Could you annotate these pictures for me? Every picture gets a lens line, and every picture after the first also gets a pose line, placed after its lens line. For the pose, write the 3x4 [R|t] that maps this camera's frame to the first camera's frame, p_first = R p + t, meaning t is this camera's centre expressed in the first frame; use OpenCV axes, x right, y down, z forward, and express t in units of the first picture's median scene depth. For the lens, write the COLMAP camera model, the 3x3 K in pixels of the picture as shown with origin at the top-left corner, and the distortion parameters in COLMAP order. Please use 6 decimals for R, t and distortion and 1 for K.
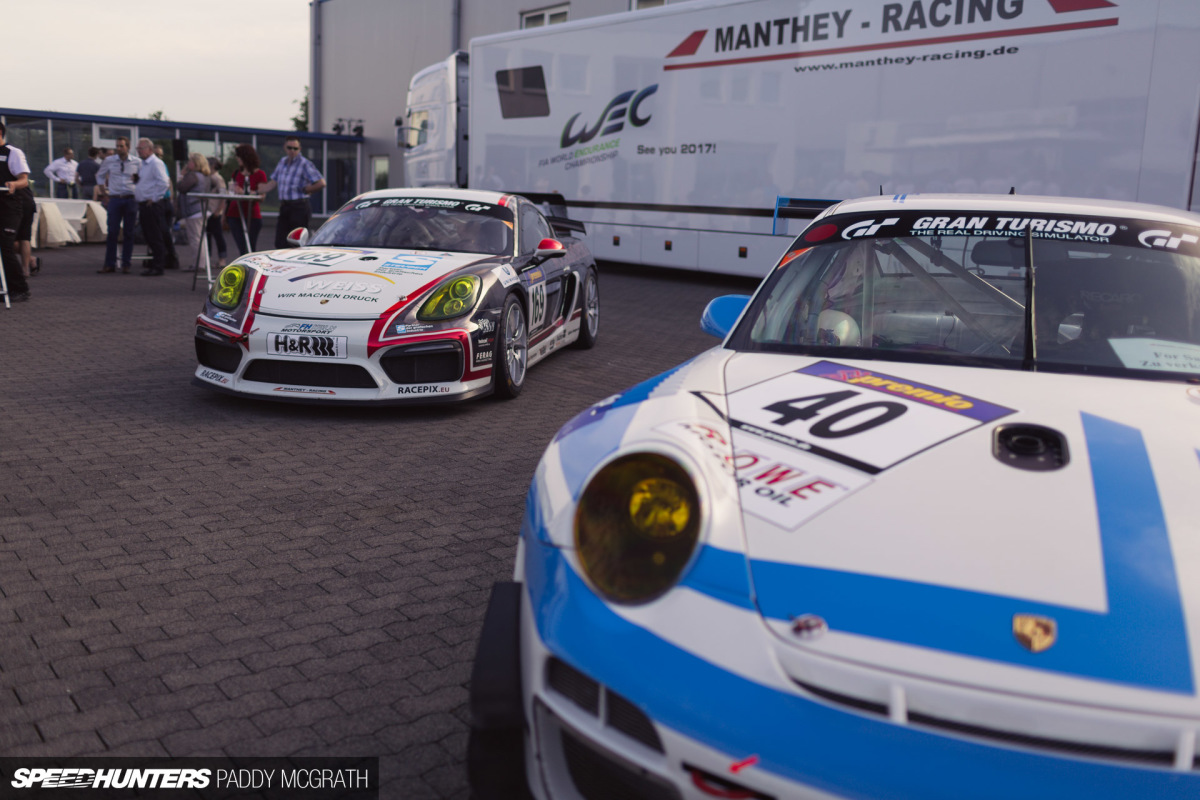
lens RADIAL K [[1121.0, 0, 600.0], [0, 1121.0, 400.0], [0, 0, 1]] dist [0.006676, 0.000611]
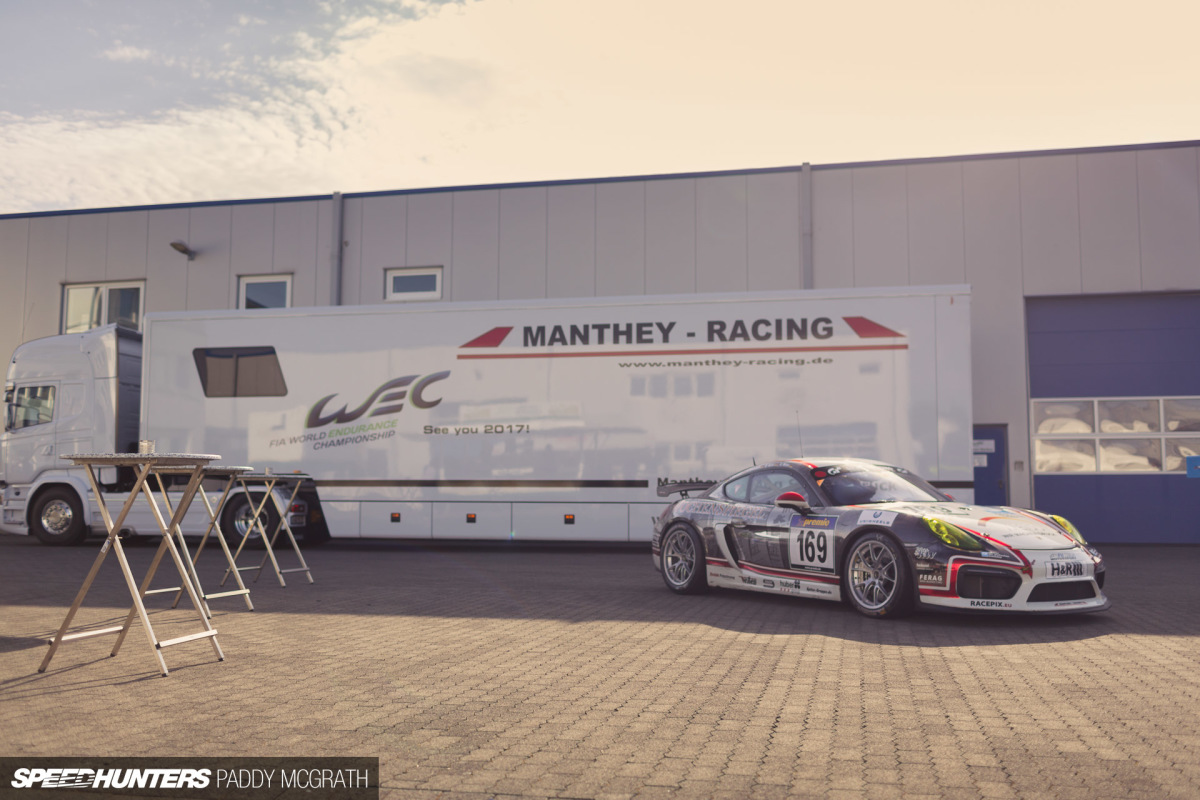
lens RADIAL K [[1143.8, 0, 595.7], [0, 1143.8, 400.5], [0, 0, 1]] dist [-0.005031, 0.009494]
pose [[0.764070, 0.018964, 0.644855, -0.647159], [0.139186, 0.971181, -0.193478, -0.023970], [-0.629940, 0.237586, 0.739411, 0.119039]]
